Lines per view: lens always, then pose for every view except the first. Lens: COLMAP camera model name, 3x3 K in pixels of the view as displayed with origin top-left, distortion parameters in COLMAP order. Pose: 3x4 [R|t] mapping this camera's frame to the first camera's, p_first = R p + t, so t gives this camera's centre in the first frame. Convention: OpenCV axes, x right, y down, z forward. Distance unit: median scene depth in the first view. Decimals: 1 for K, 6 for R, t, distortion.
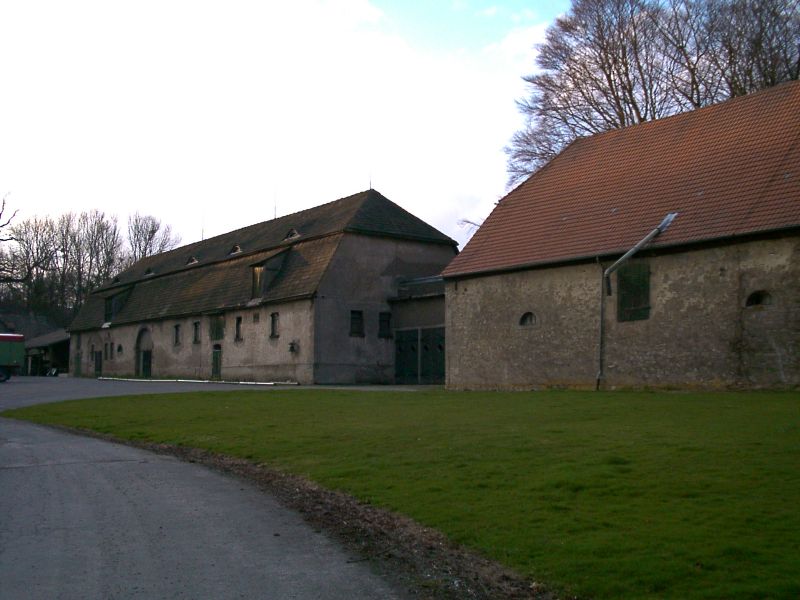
lens RADIAL K [[958.7, 0, 400.0], [0, 958.7, 300.0], [0, 0, 1]] dist [-0.102668, 0.162938]
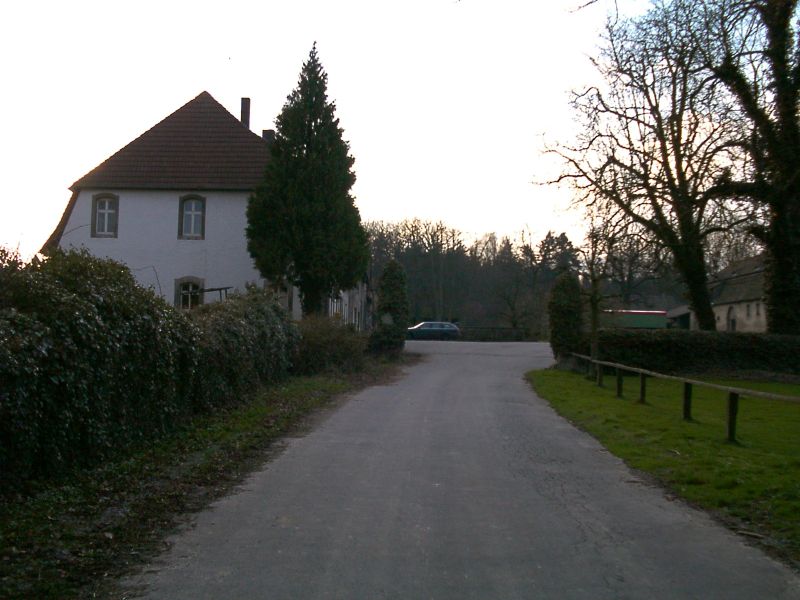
lens RADIAL K [[958.7, 0, 400.0], [0, 958.7, 300.0], [0, 0, 1]] dist [-0.102668, 0.162938]
pose [[0.805882, -0.004235, -0.592061, 0.296193], [0.020541, 0.999572, 0.020809, -0.033665], [0.591720, -0.028931, 0.805624, -0.830249]]
